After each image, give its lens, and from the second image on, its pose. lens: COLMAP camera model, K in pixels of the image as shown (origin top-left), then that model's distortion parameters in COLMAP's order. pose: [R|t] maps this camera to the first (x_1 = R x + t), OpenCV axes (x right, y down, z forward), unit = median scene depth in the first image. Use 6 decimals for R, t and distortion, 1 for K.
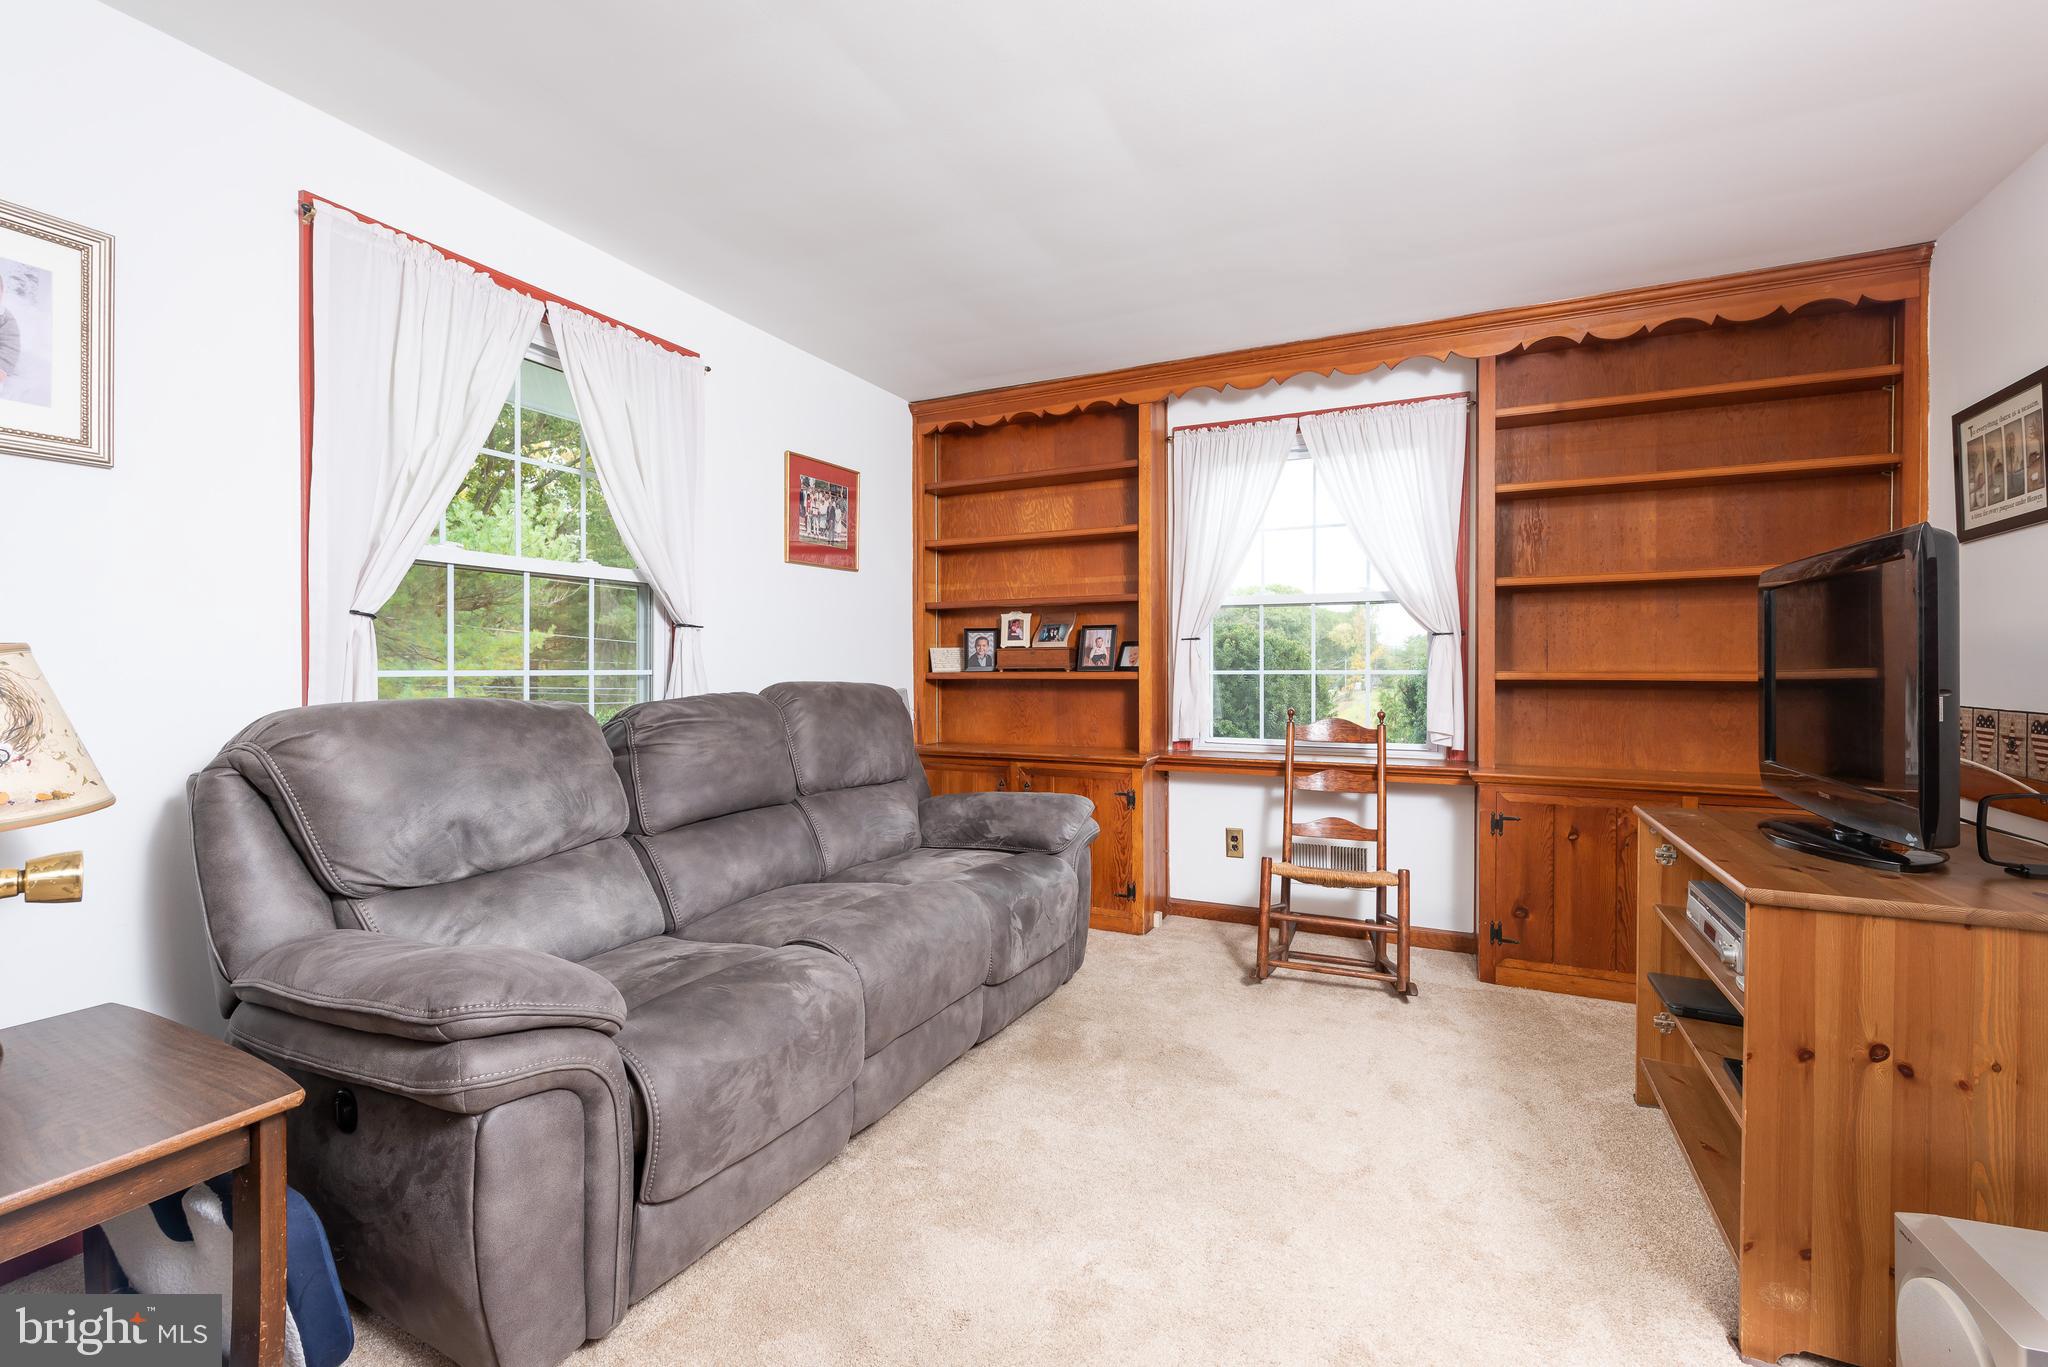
lens RADIAL K [[885.5, 0, 1014.1], [0, 885.5, 674.1], [0, 0, 1]] dist [0.000145, 0.000371]
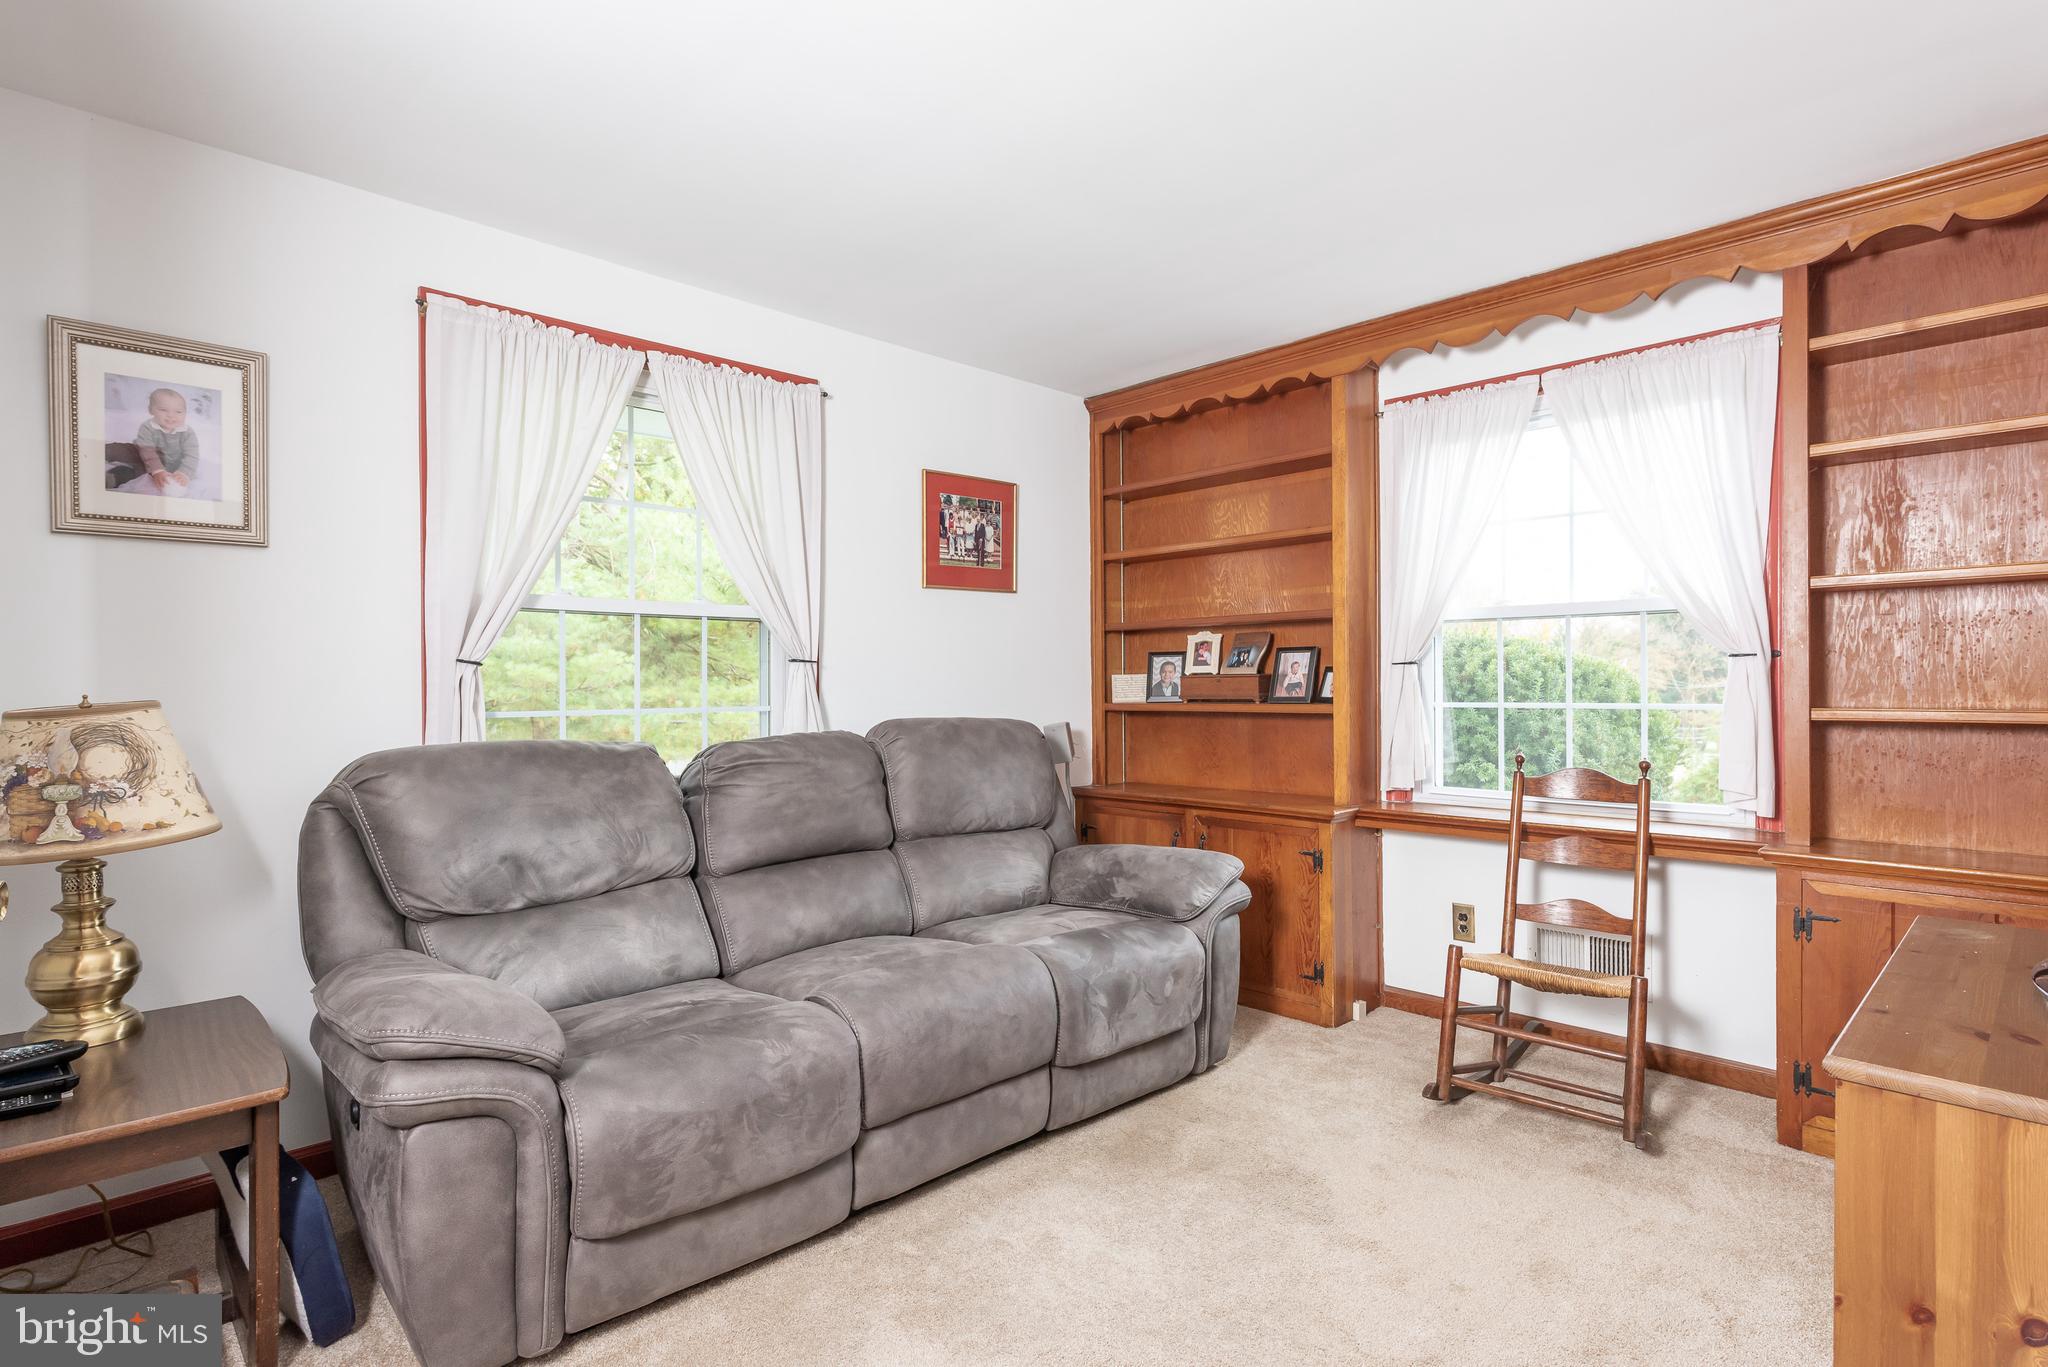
lens RADIAL K [[1024.0, 0, 1026.7], [0, 1024.0, 687.7], [0, 0, 1]] dist [0.003079, -0.000156]
pose [[0.943978, -0.004129, -0.329984, 0.268667], [0.003369, 0.999990, -0.002875, -0.023634], [0.329992, 0.001603, 0.943982, 0.021436]]
